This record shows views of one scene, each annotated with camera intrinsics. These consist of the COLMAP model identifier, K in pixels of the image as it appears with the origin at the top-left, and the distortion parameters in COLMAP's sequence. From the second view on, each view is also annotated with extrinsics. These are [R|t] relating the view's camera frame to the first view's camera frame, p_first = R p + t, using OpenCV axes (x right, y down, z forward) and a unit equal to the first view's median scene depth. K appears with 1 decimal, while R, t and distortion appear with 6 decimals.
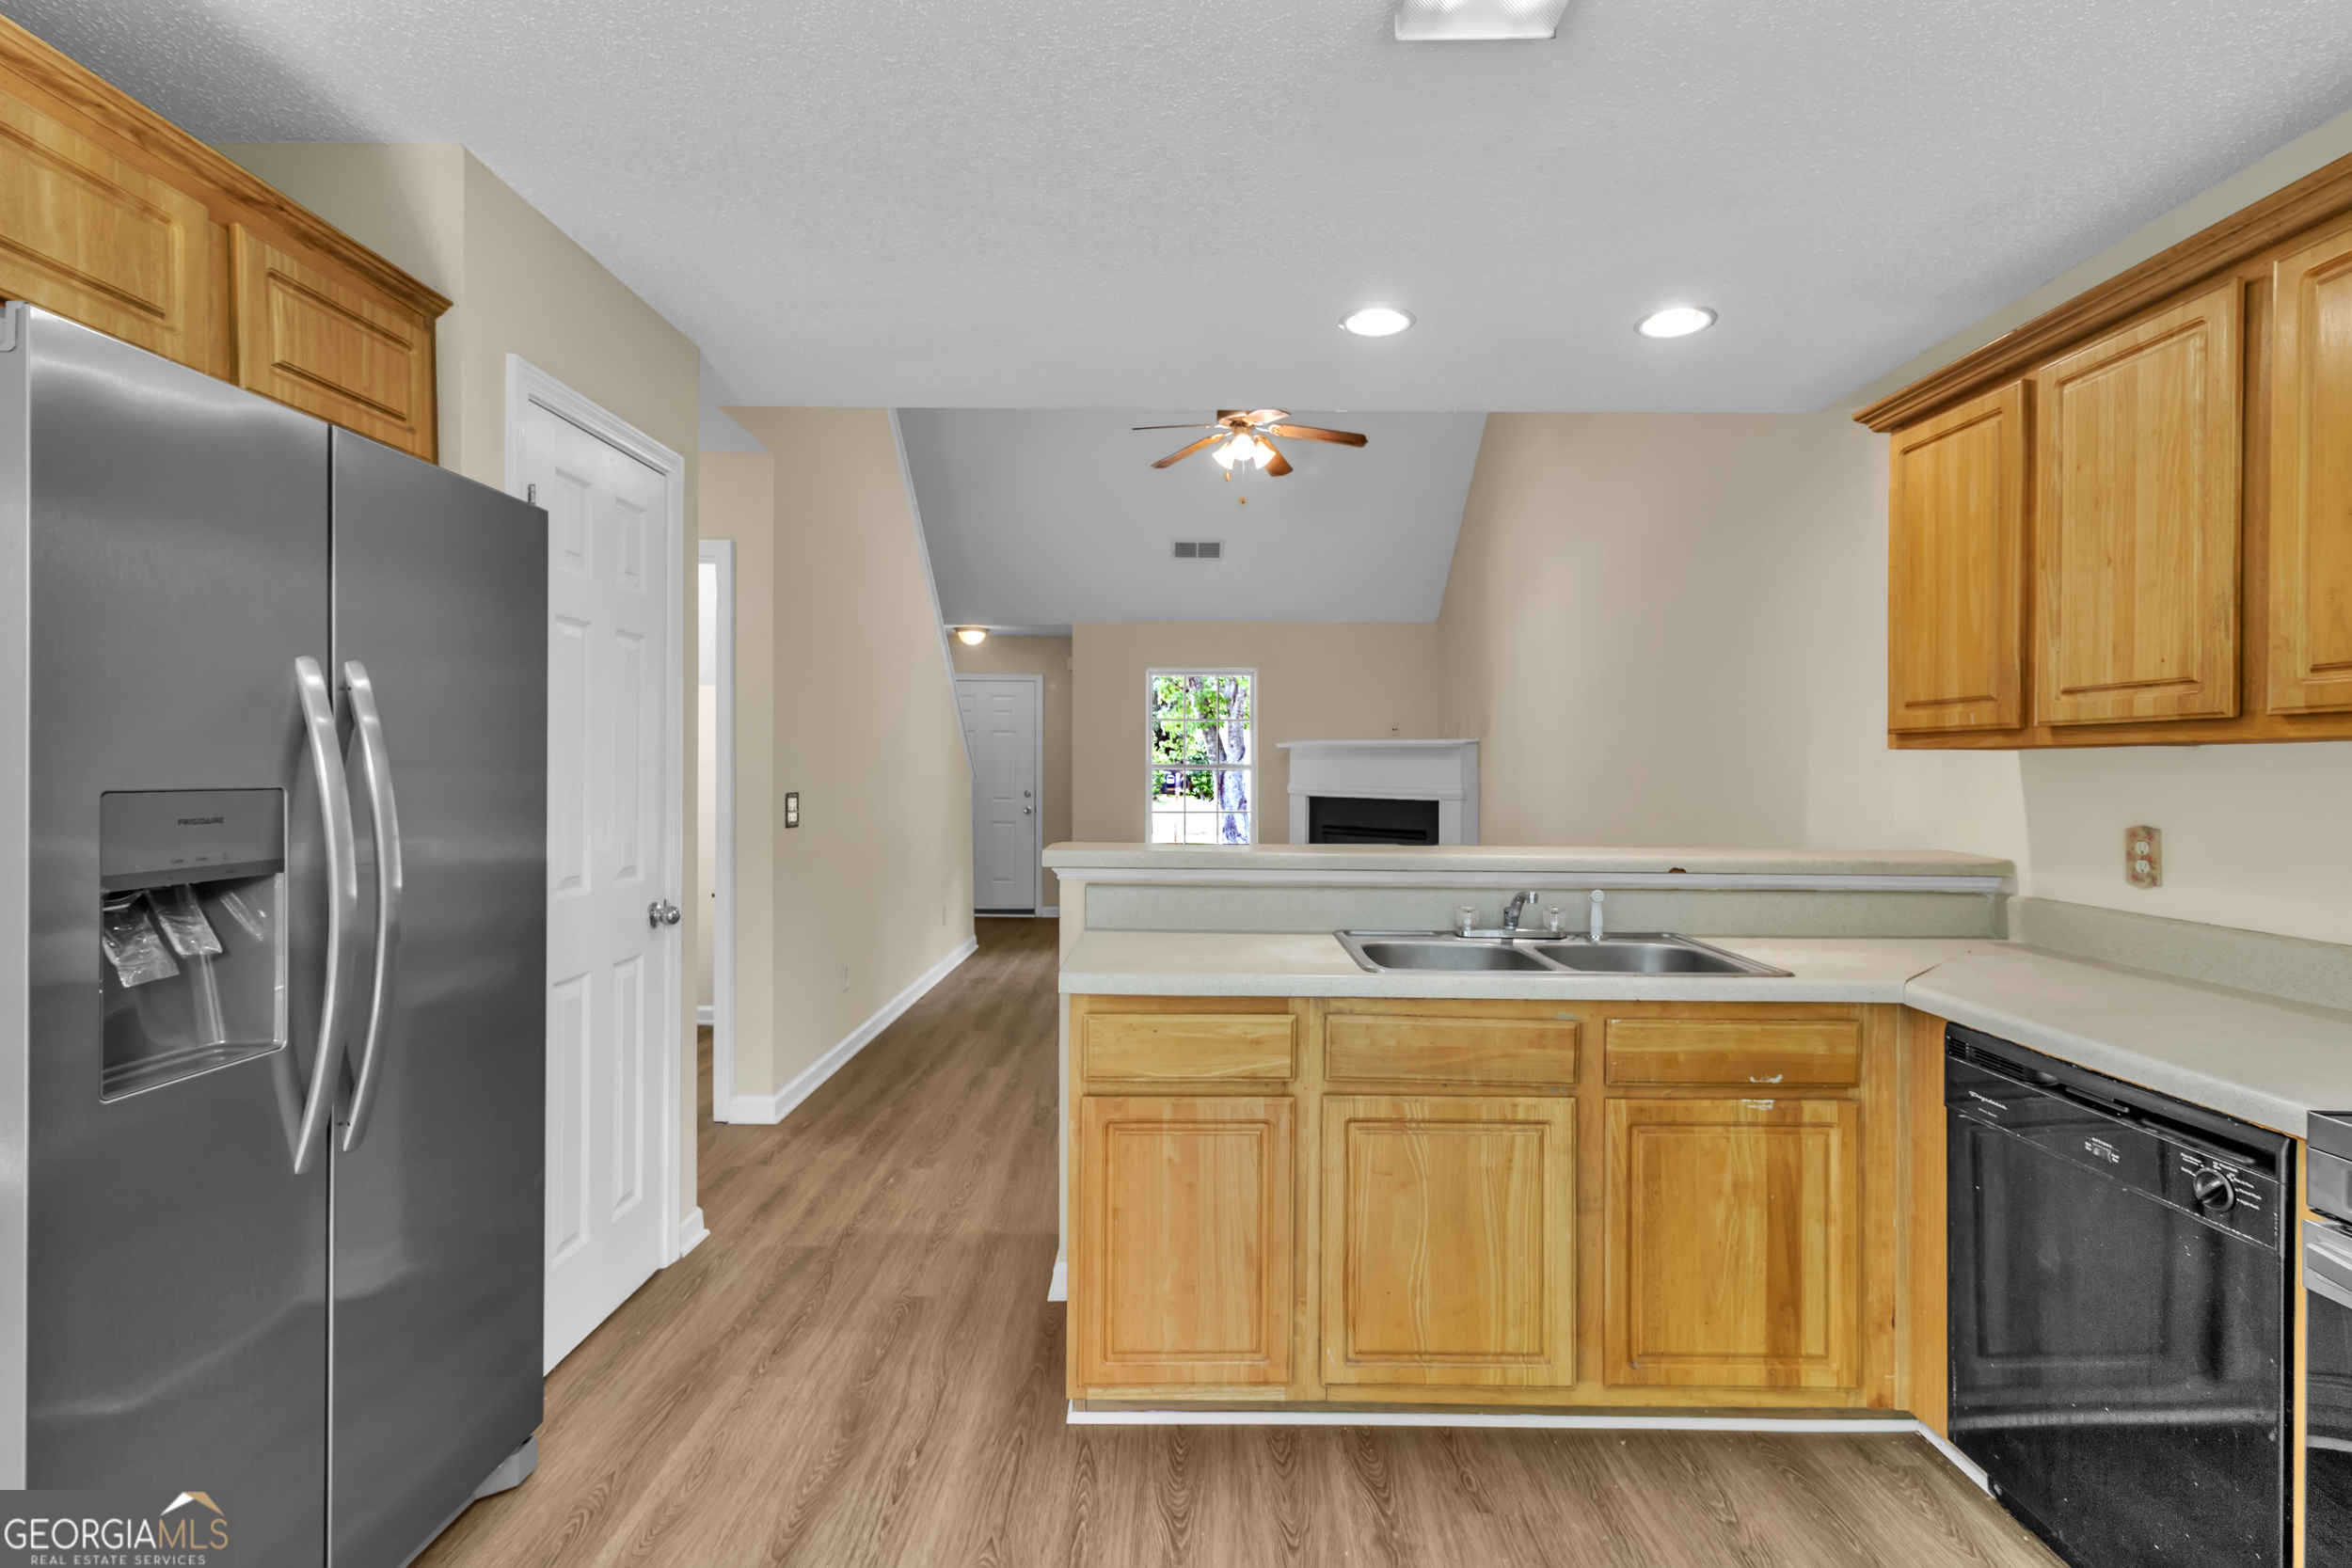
lens RADIAL K [[1098.8, 0, 1189.7], [0, 1098.8, 772.7], [0, 0, 1]] dist [0.001164, -0.000055]
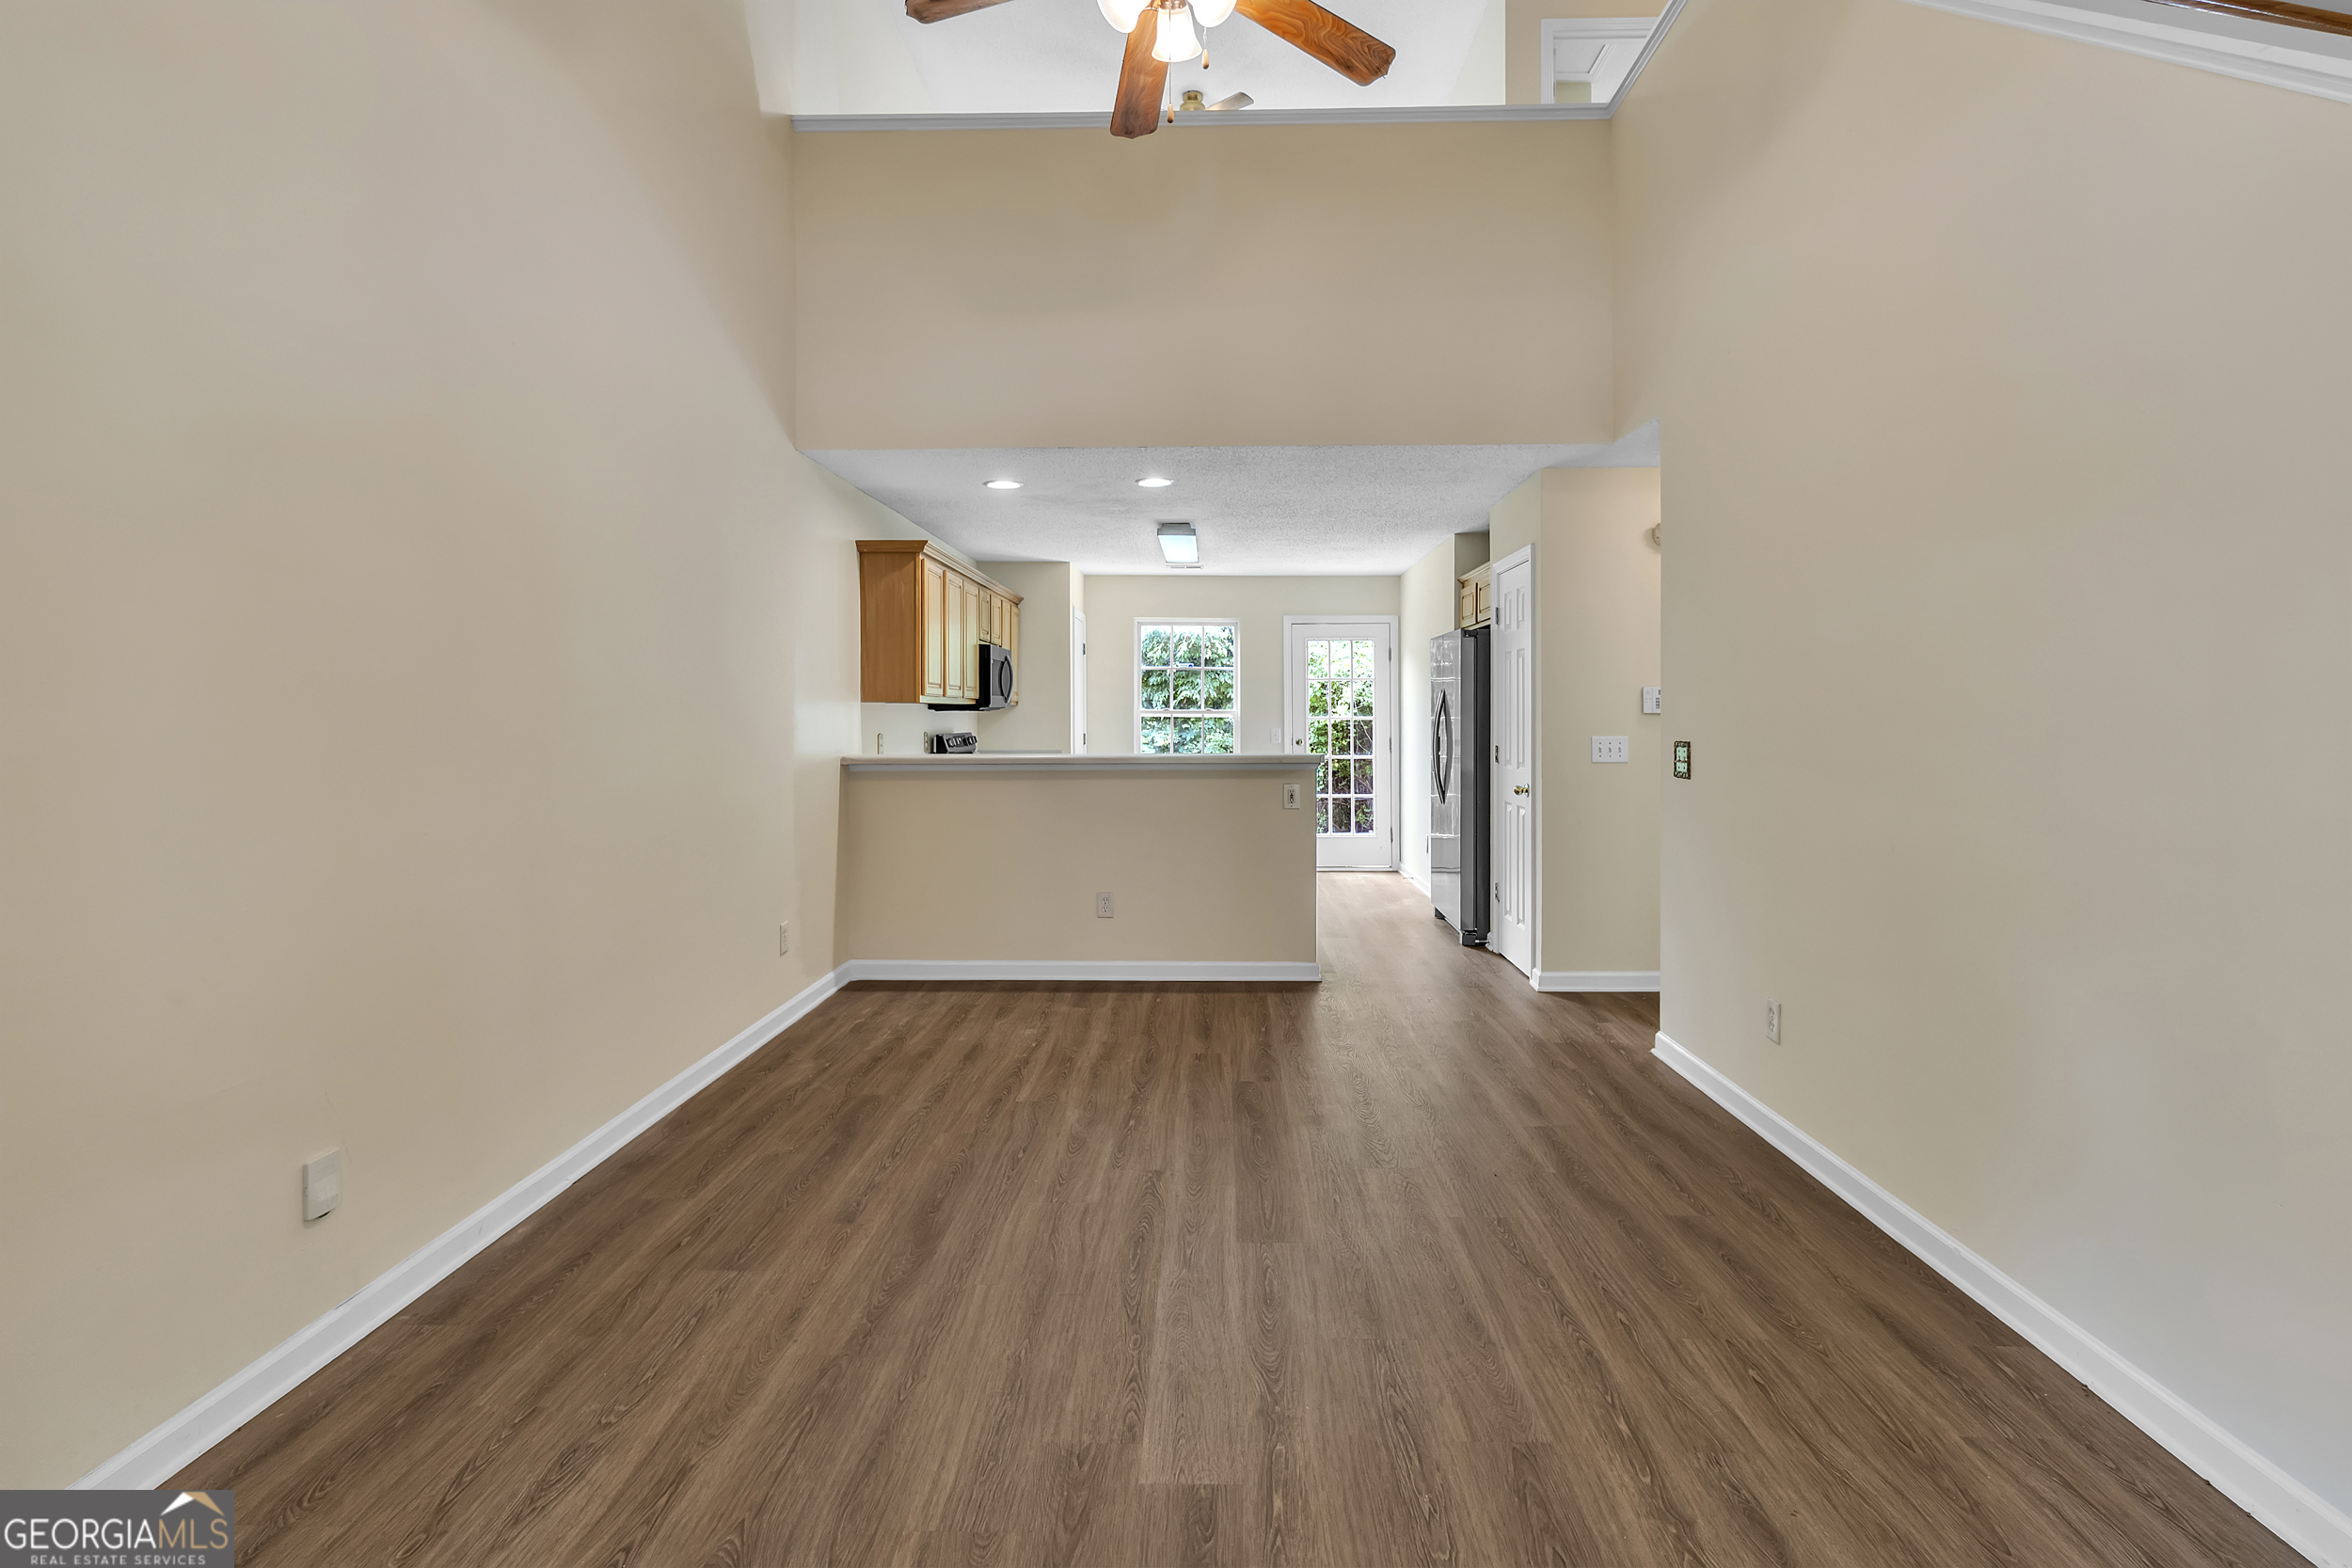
lens RADIAL K [[1134.7, 0, 1196.3], [0, 1134.7, 713.8], [0, 0, 1]] dist [0.002611, 0.000143]
pose [[-0.999815, -0.005052, 0.018539, 0.081104], [-0.004965, 0.999976, 0.004762, -0.016985], [-0.018563, 0.004669, -0.999817, 4.018396]]
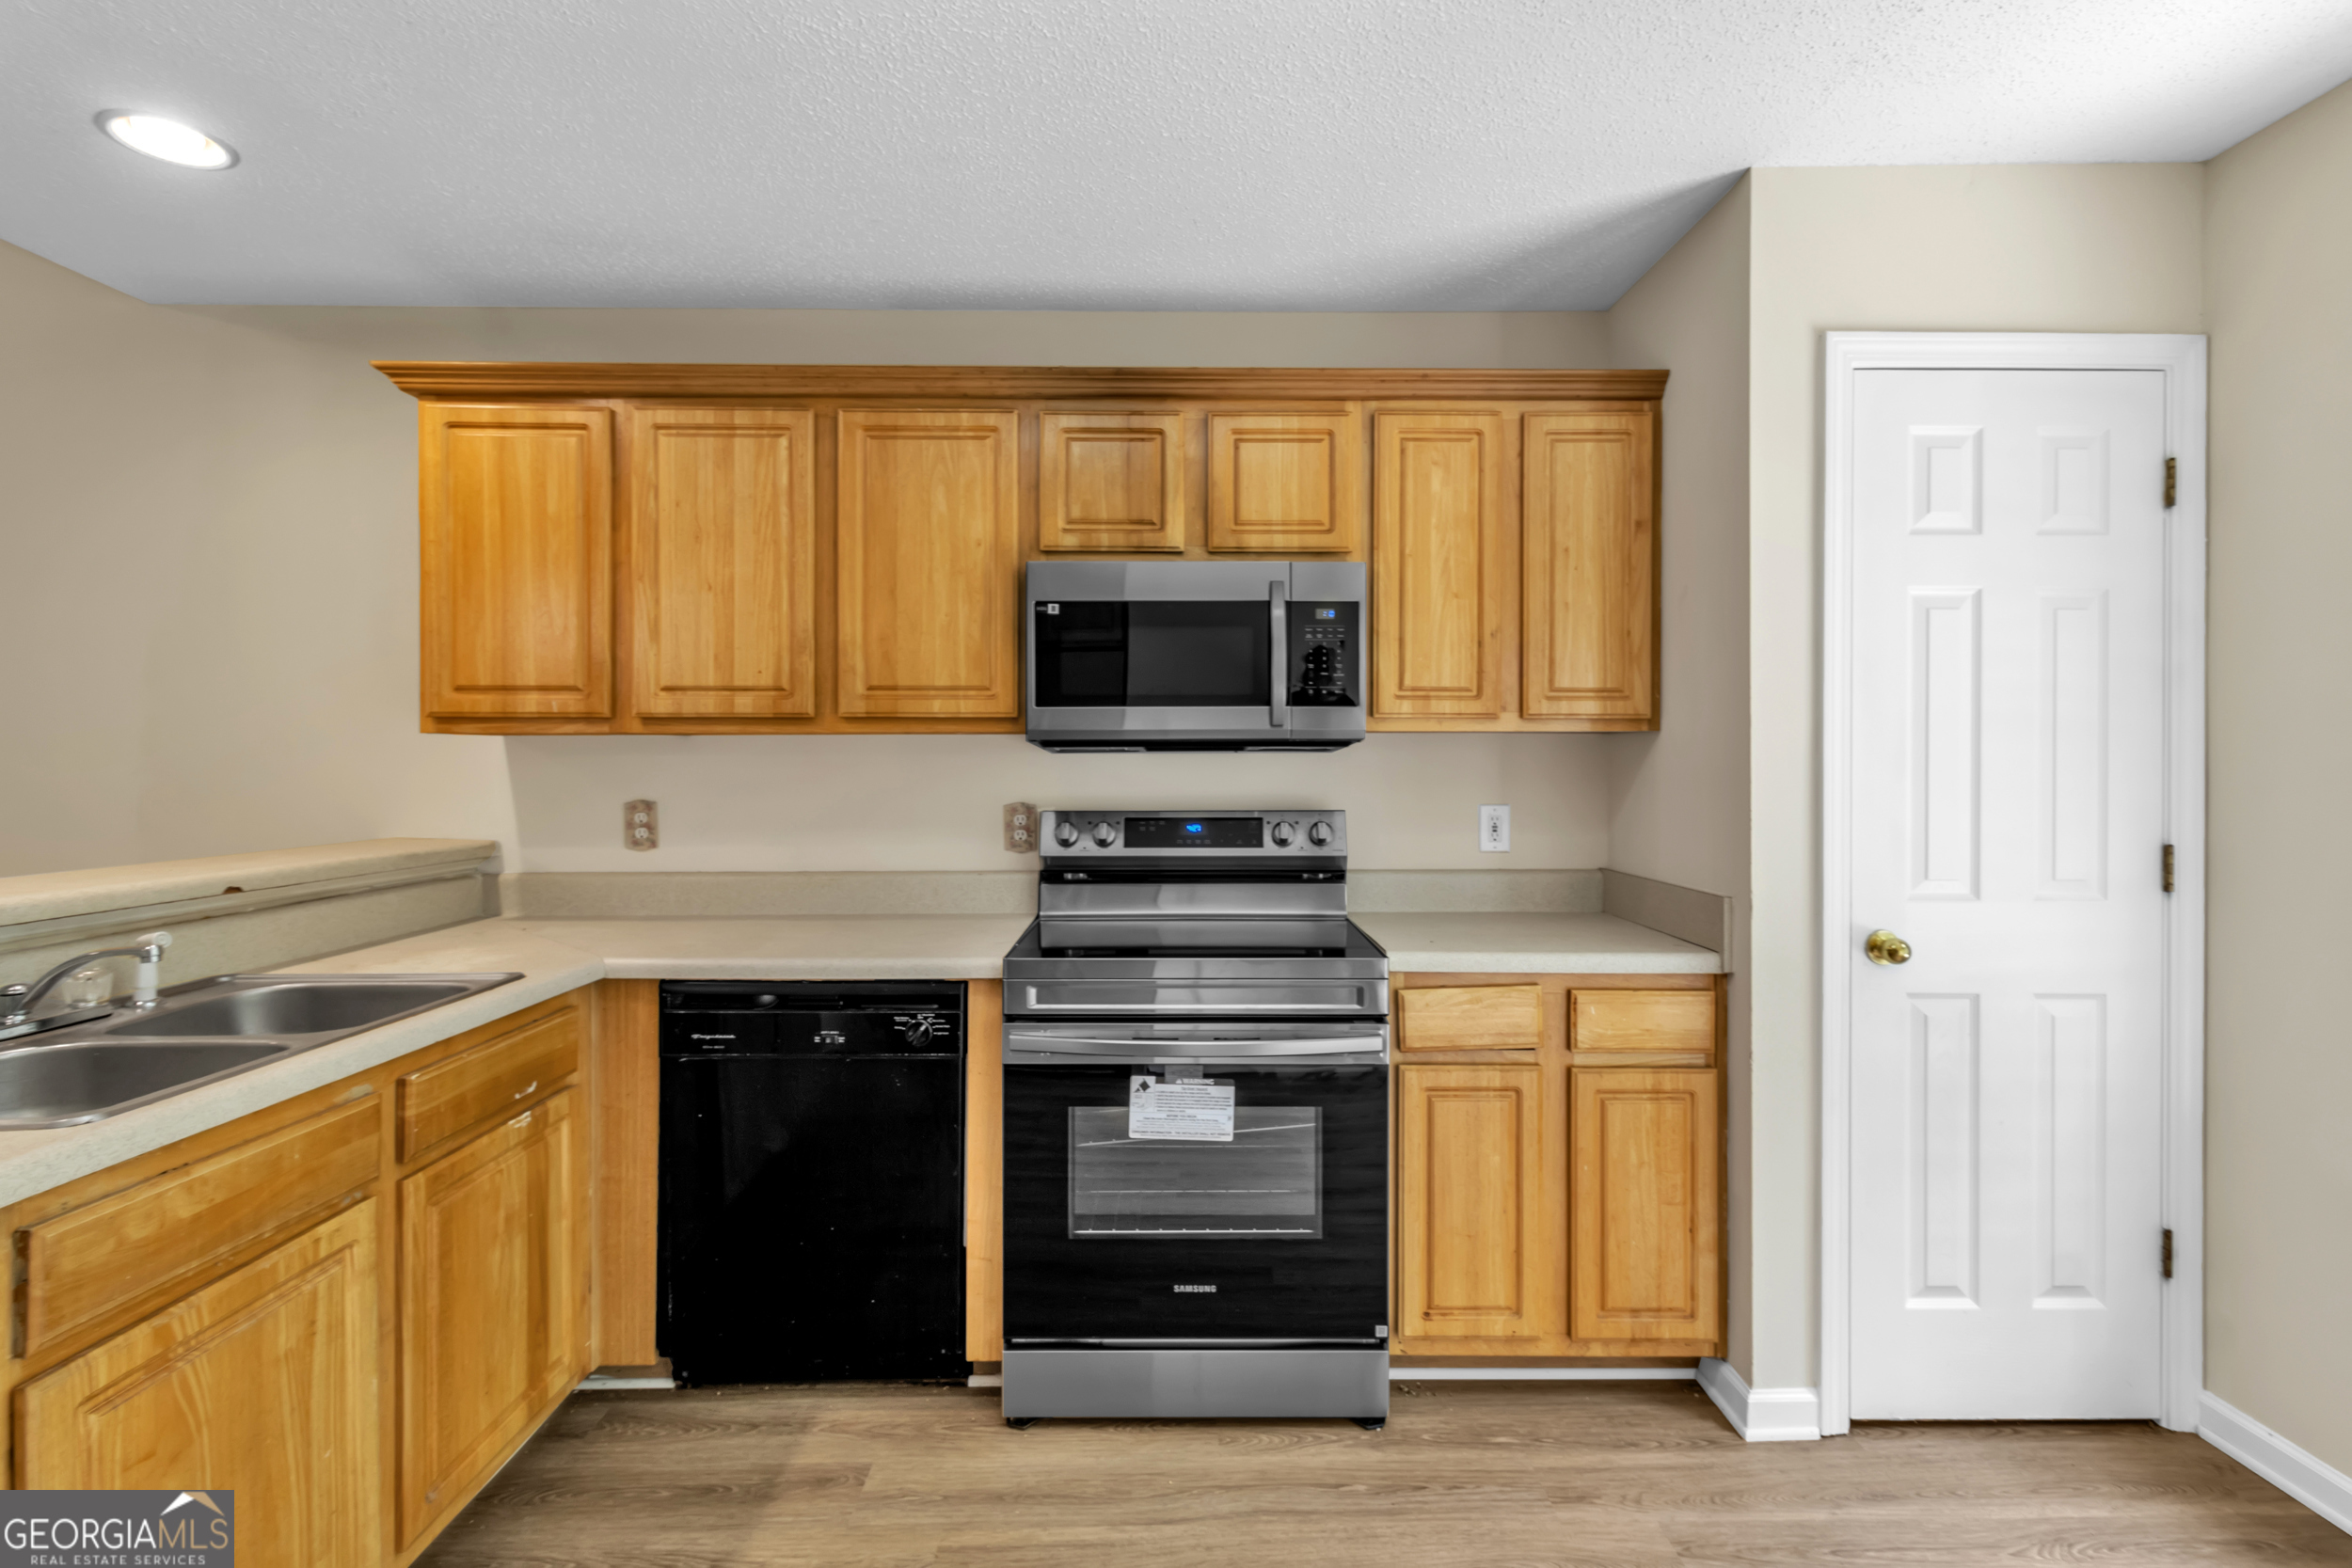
lens RADIAL K [[1106.6, 0, 1179.8], [0, 1106.6, 757.0], [0, 0, 1]] dist [0.002288, 0.000967]
pose [[-0.014898, -0.007046, 0.999864, -0.410779], [0.003729, 0.999968, 0.007103, -0.006267], [-0.999882, 0.003834, -0.014871, 0.462246]]
